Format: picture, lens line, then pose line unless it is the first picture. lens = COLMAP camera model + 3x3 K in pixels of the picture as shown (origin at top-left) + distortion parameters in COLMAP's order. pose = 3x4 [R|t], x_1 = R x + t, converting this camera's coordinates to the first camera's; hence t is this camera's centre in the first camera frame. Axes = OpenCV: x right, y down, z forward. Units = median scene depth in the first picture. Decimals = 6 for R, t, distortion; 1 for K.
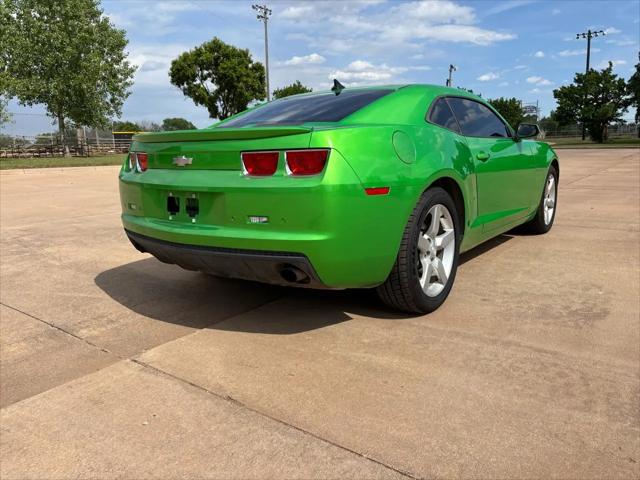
lens RADIAL K [[482.0, 0, 319.2], [0, 482.0, 232.2], [0, 0, 1]] dist [0.030203, -0.018720]
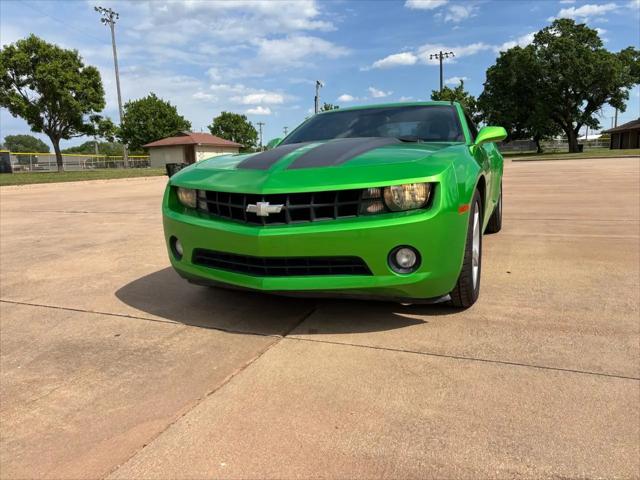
lens RADIAL K [[482.0, 0, 319.2], [0, 482.0, 232.2], [0, 0, 1]] dist [0.030203, -0.018720]
pose [[0.968876, -0.050608, 0.242318, 0.039851], [0.058862, 0.997903, -0.026941, -0.016170], [-0.240446, 0.040365, 0.969823, 0.092645]]
